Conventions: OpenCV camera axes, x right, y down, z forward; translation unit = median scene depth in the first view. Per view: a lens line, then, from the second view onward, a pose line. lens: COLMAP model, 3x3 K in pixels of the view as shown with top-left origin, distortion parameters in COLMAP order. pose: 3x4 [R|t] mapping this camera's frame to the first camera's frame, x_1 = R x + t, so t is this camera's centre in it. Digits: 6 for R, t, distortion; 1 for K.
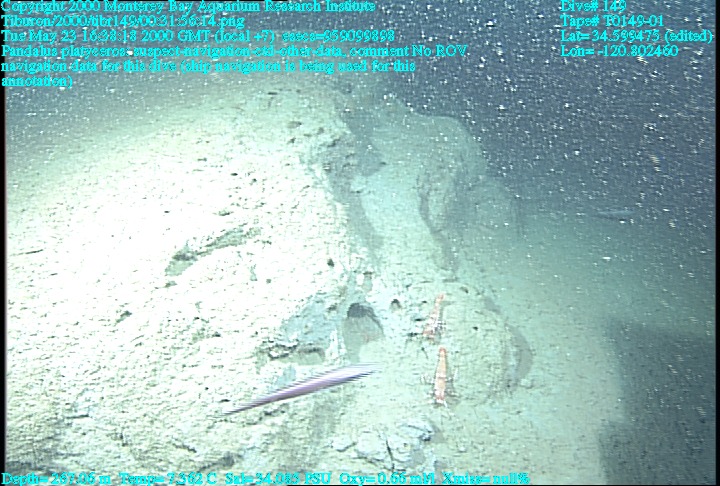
lens RADIAL K [[488.7, 0, 359.6], [0, 488.7, 287.0], [0, 0, 1]] dist [-0.075865, 0.090640]
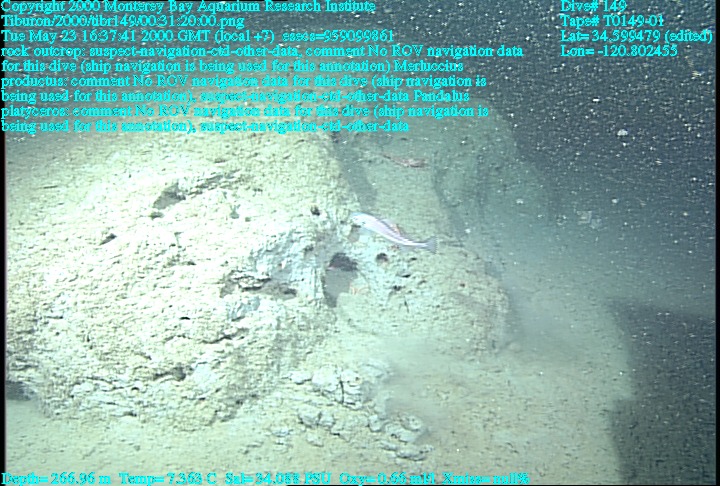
lens RADIAL K [[486.8, 0, 357.5], [0, 486.8, 284.2], [0, 0, 1]] dist [-0.086718, 0.087673]
pose [[0.985847, 0.048189, -0.160574, 0.232859], [-0.054968, 0.997763, -0.038046, 0.162654], [0.158382, 0.046334, 0.986290, 0.015227]]
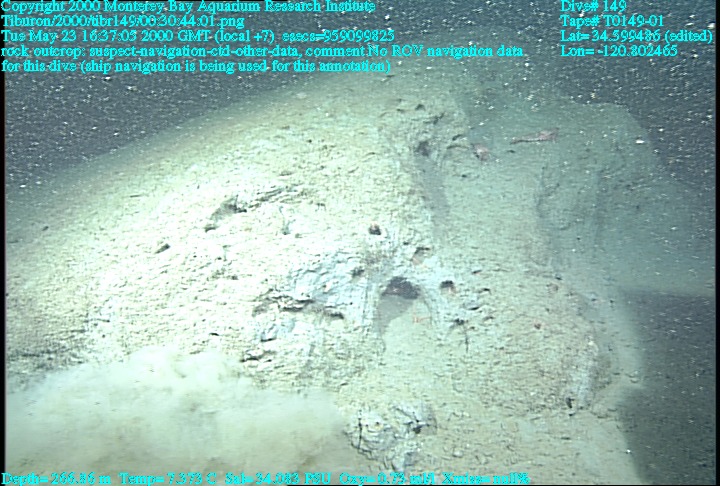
lens RADIAL K [[486.8, 0, 357.5], [0, 486.8, 284.2], [0, 0, 1]] dist [-0.086718, 0.087673]
pose [[0.888333, 0.120838, -0.443016, 0.397608], [-0.147766, 0.988664, -0.026629, 0.100382], [0.434776, 0.089118, 0.896118, 0.175161]]
